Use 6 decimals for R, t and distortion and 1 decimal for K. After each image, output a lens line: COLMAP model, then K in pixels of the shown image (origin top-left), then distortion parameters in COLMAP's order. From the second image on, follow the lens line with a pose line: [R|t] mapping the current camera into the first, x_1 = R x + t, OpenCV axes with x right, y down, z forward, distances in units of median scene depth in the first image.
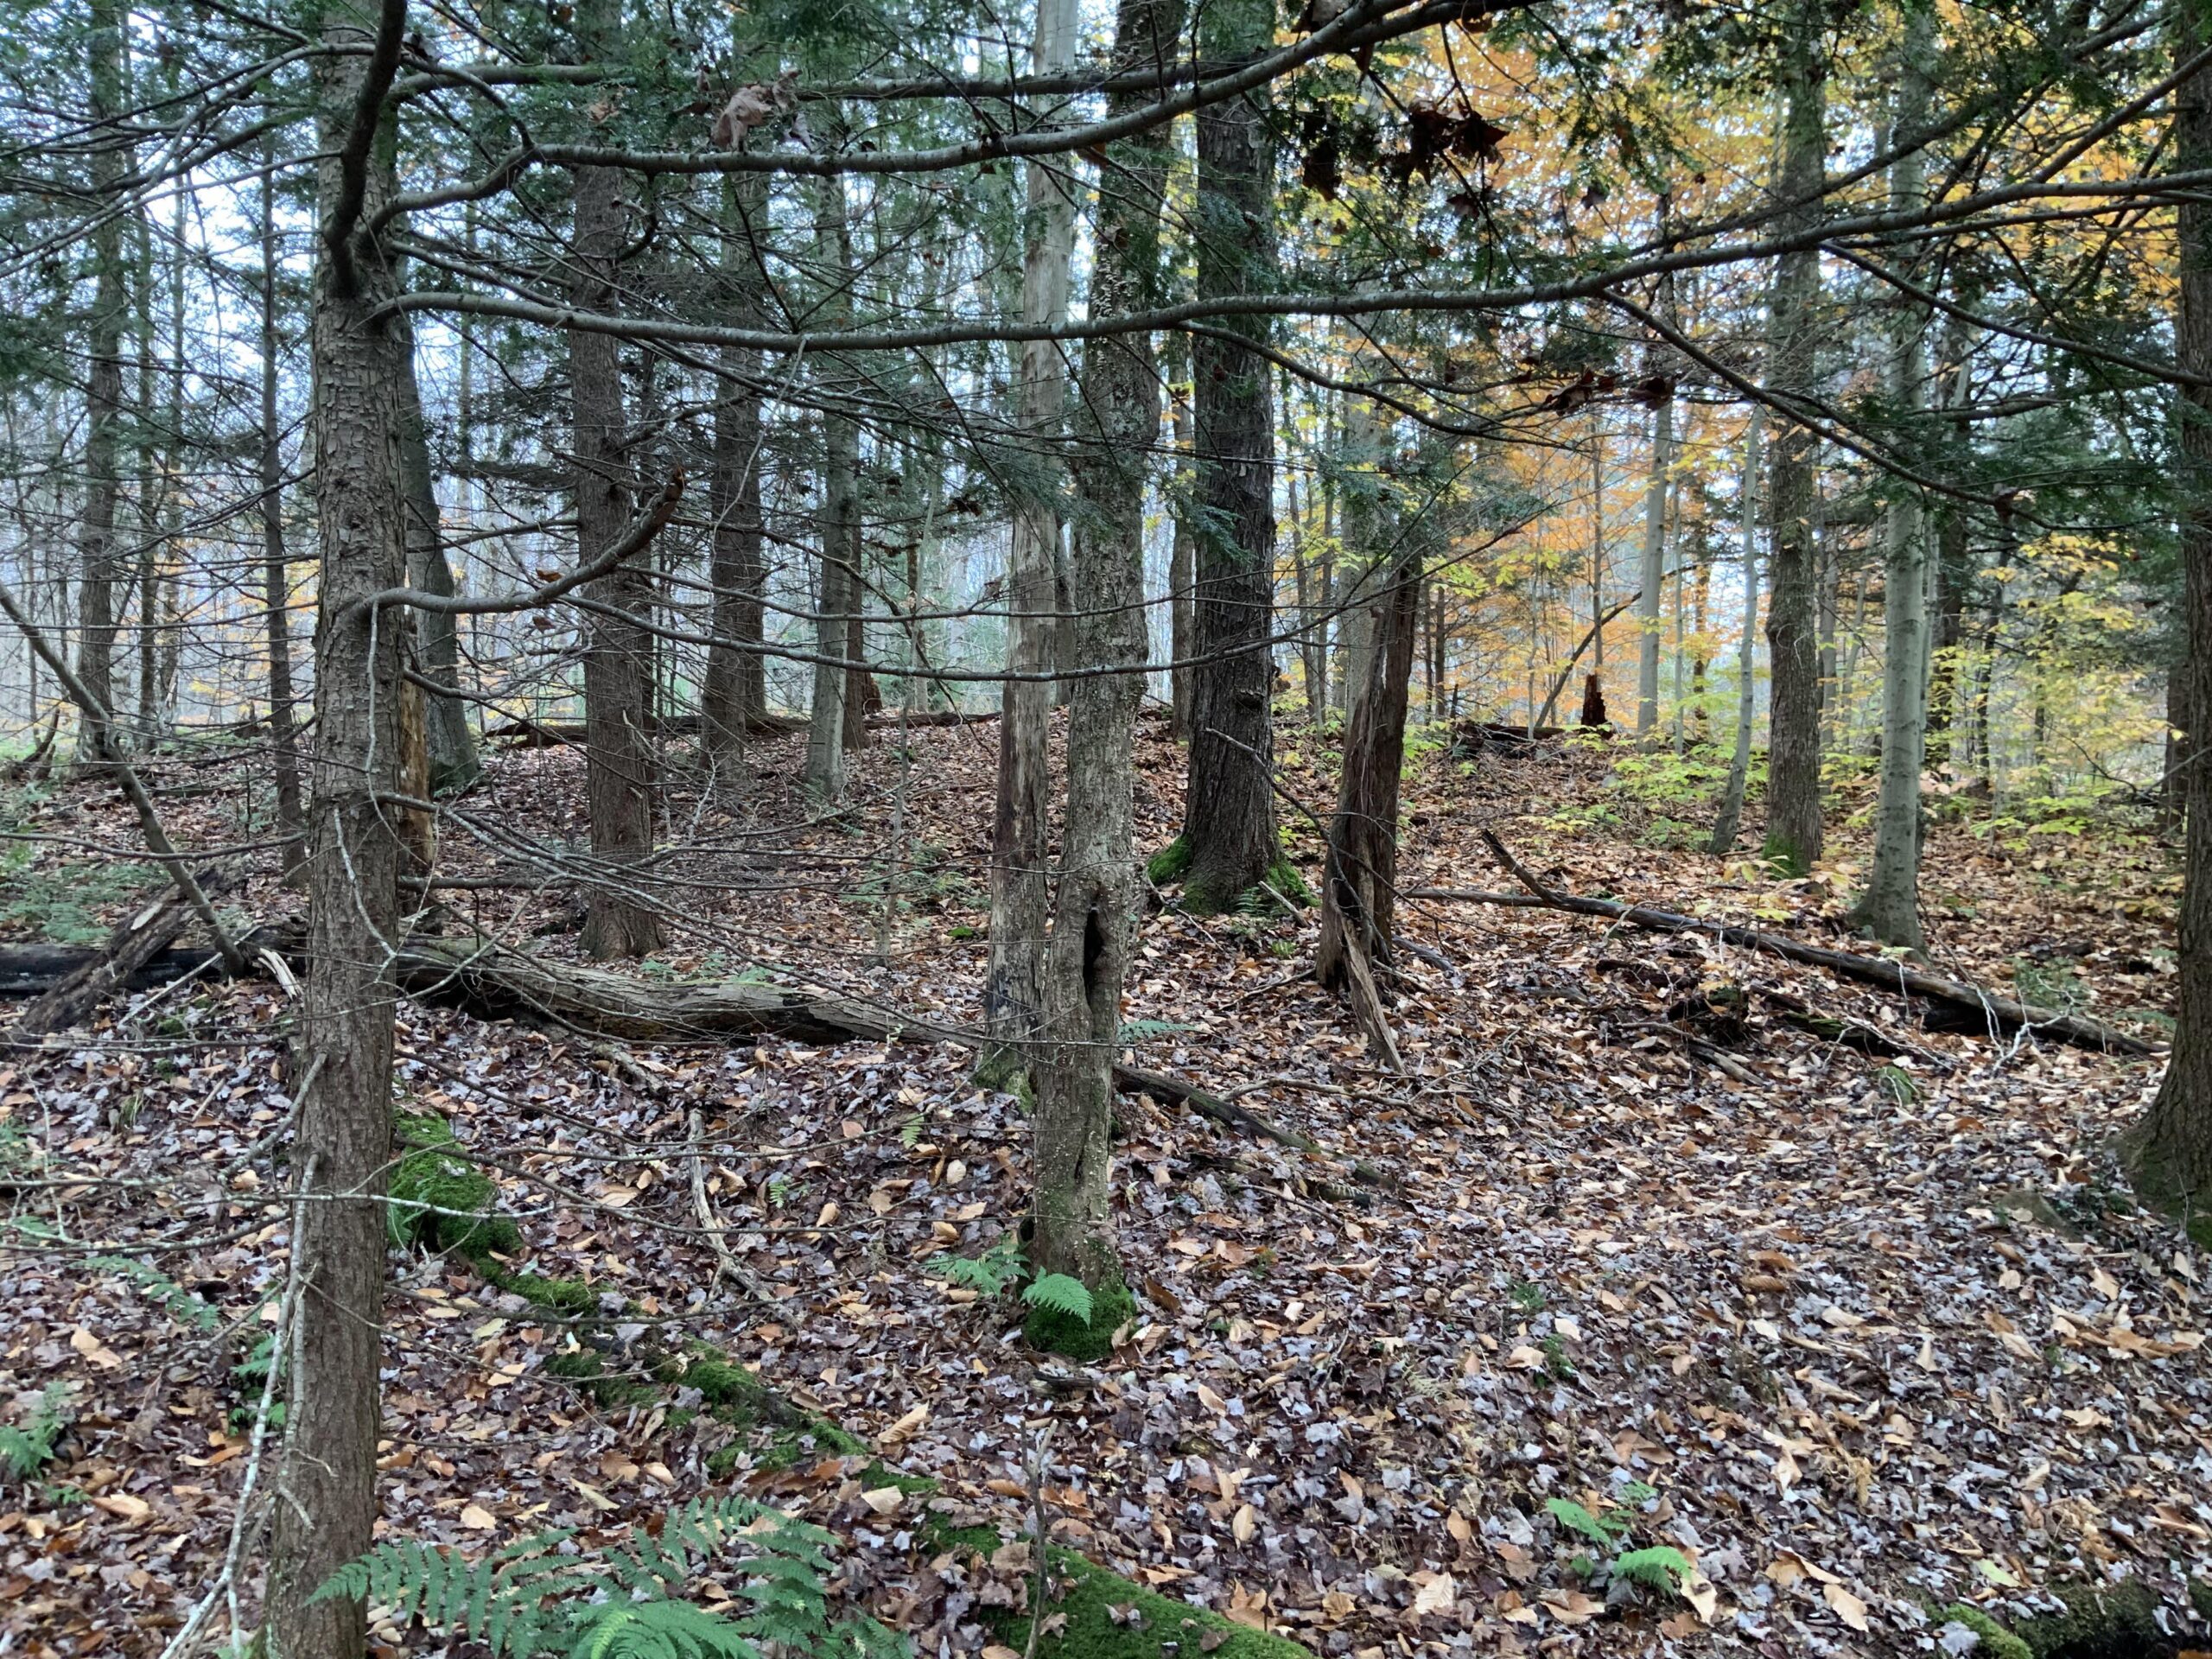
lens RADIAL K [[1820.6, 0, 1097.5], [0, 1820.6, 826.0], [0, 0, 1]] dist [0.118018, -0.245289]
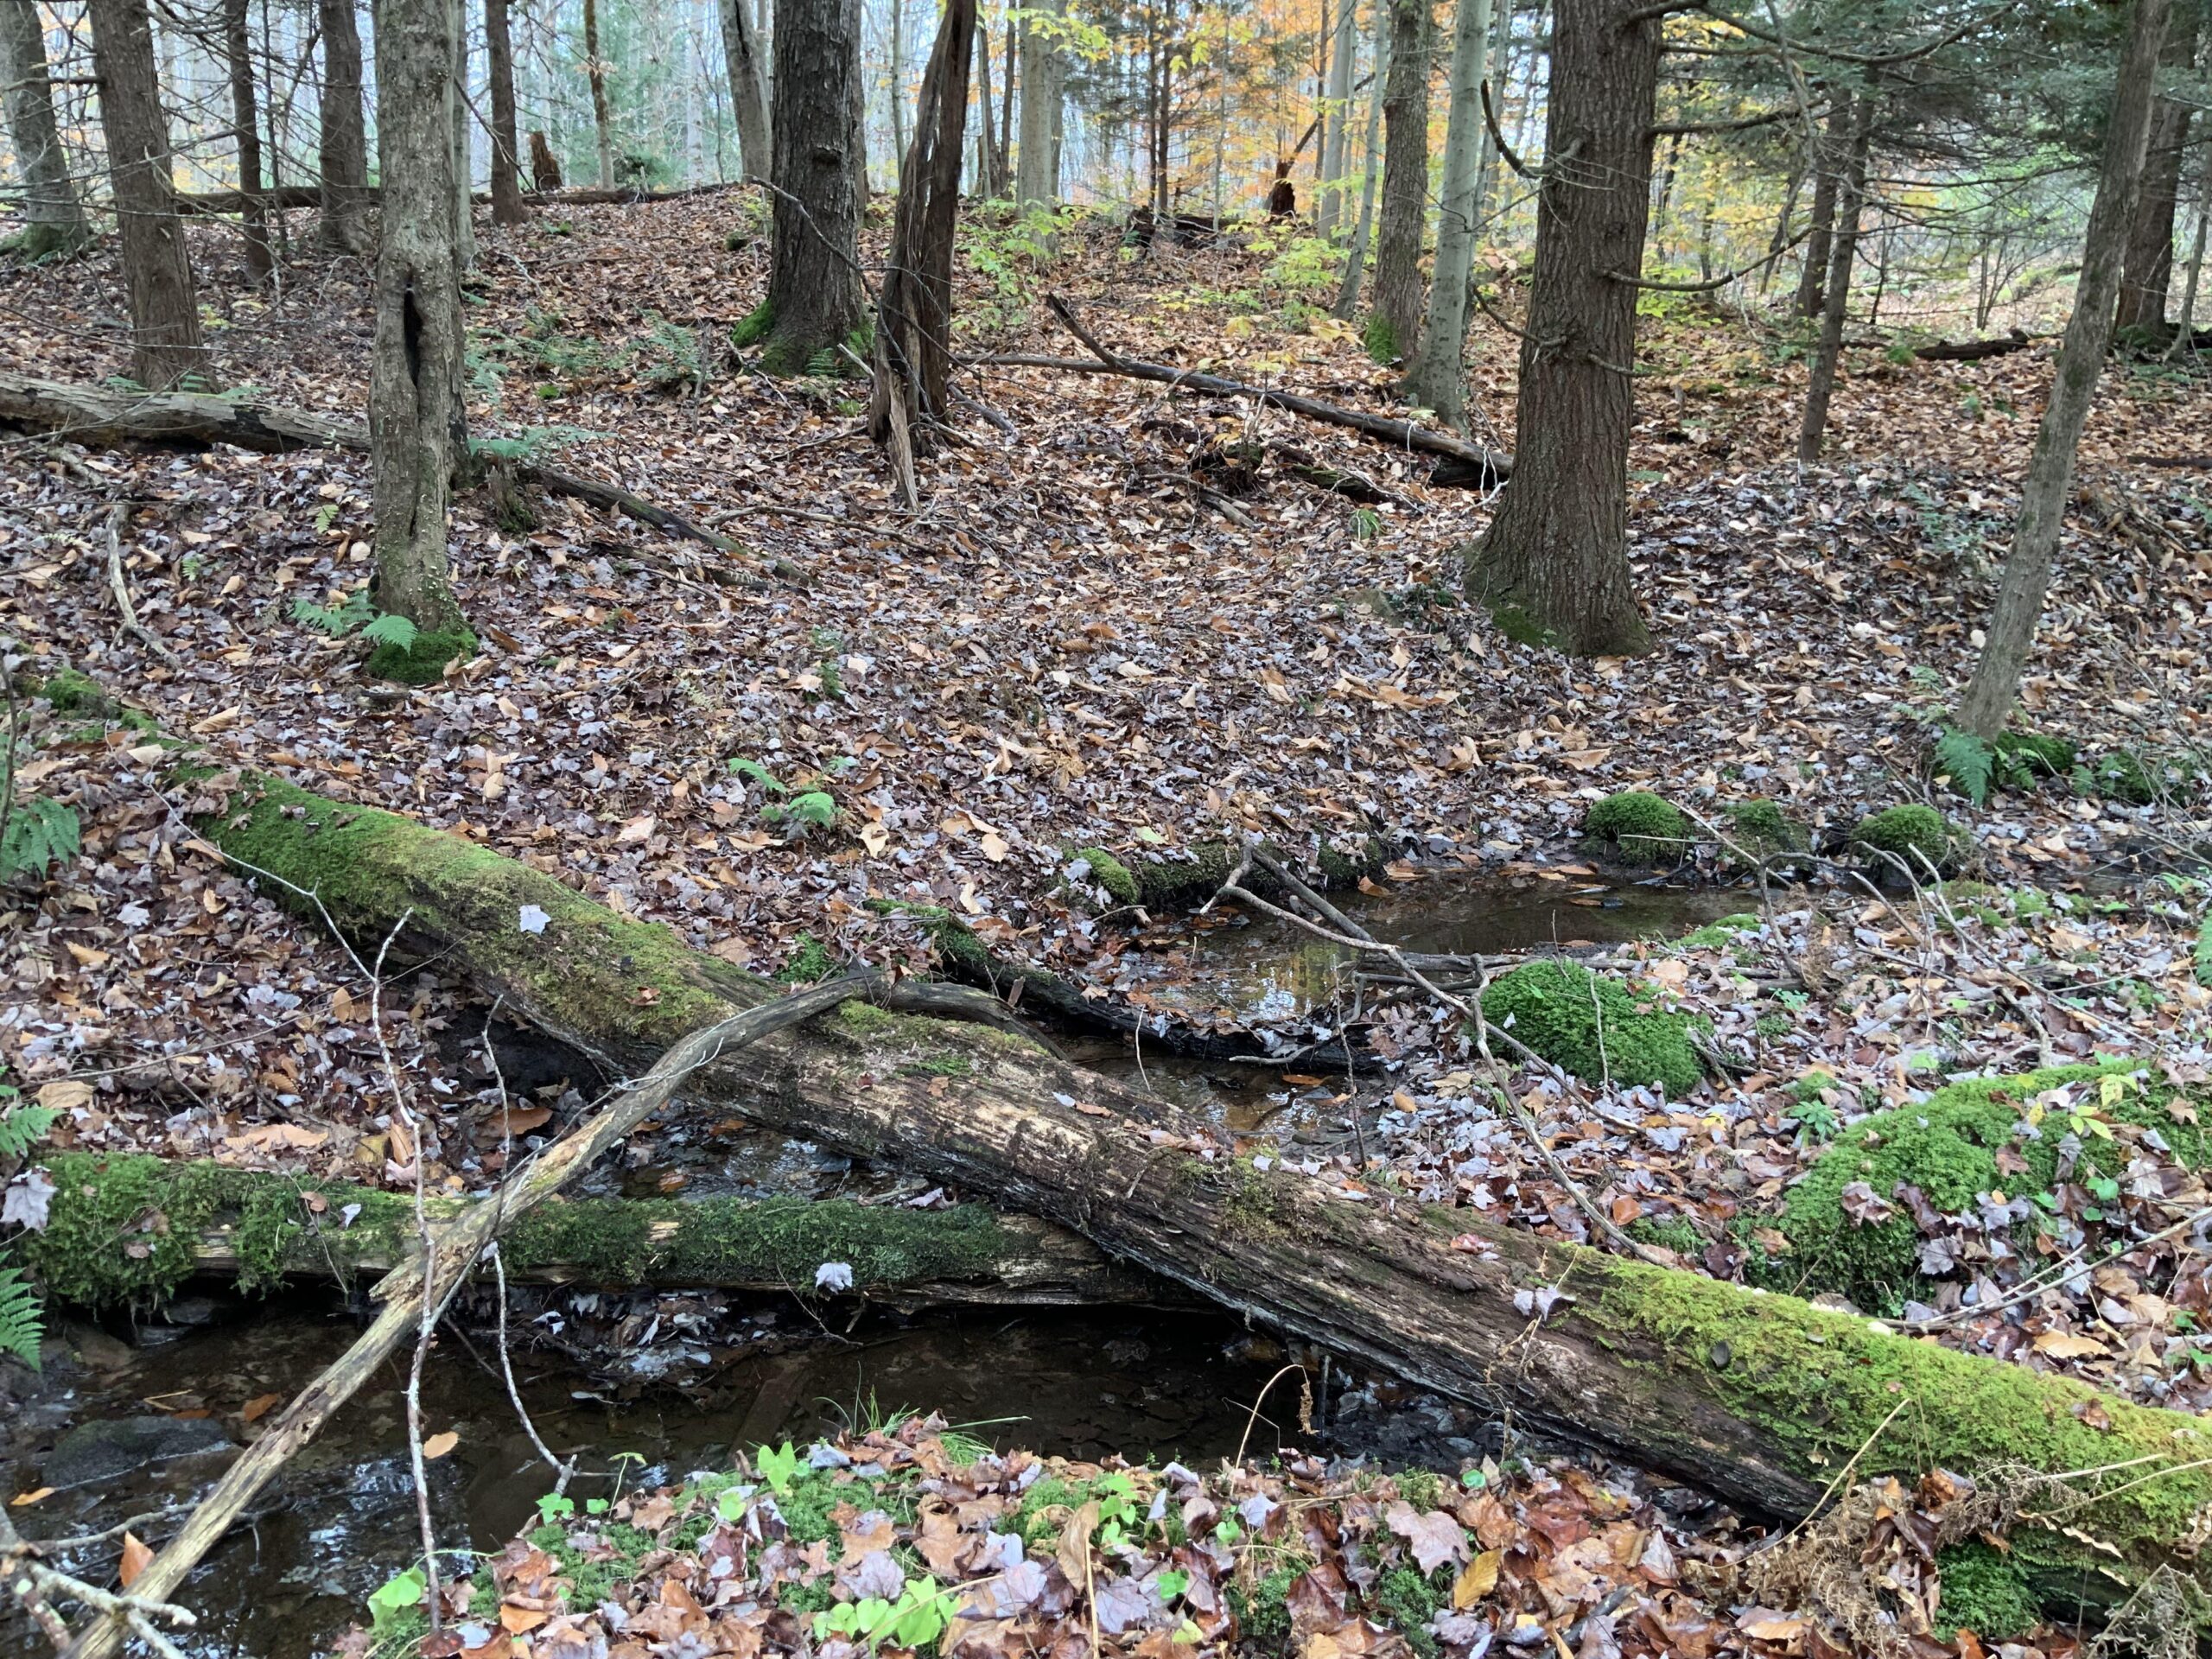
lens RADIAL K [[1820.6, 0, 1097.5], [0, 1820.6, 826.0], [0, 0, 1]] dist [0.118018, -0.245289]
pose [[0.995316, -0.015126, 0.095486, 0.258935], [-0.009238, 0.968284, 0.249682, 0.066273], [-0.096235, -0.249395, 0.963608, -0.165348]]
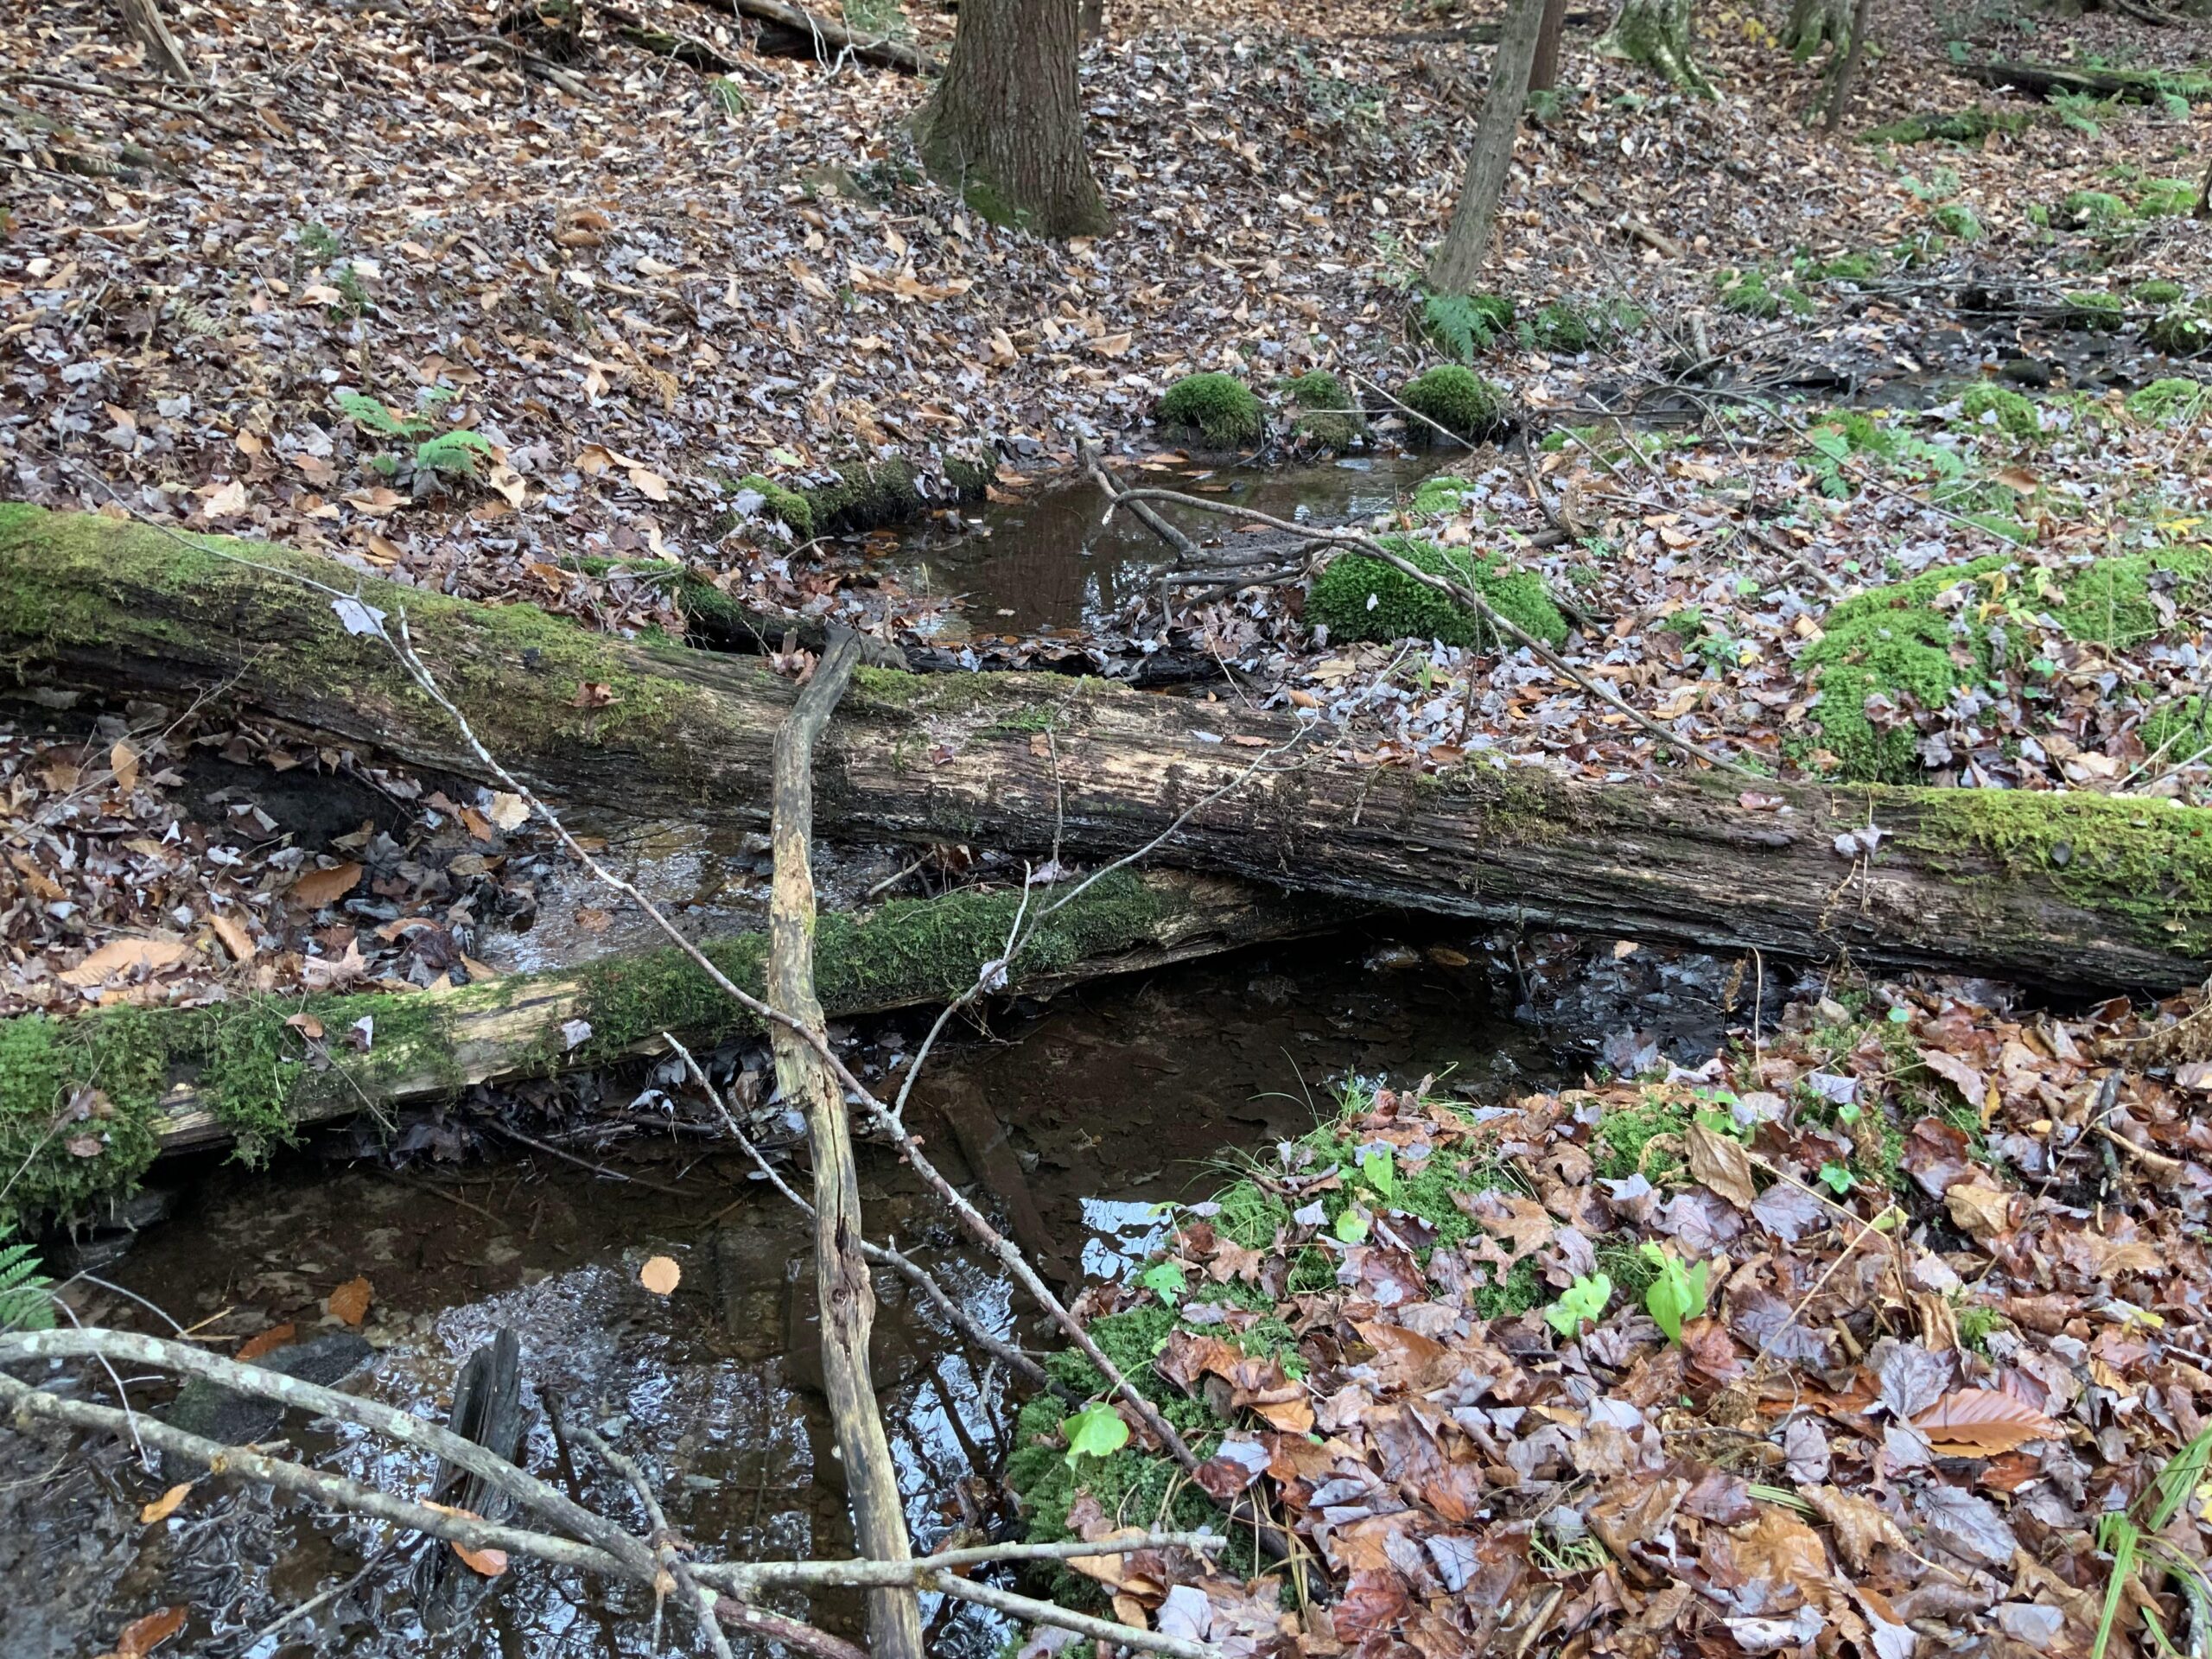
lens RADIAL K [[1820.6, 0, 1097.5], [0, 1820.6, 826.0], [0, 0, 1]] dist [0.118018, -0.245289]
pose [[0.843029, -0.201737, 0.498602, 0.035984], [-0.037866, 0.902437, 0.429154, 0.095468], [-0.536533, -0.380670, 0.753142, -0.022251]]
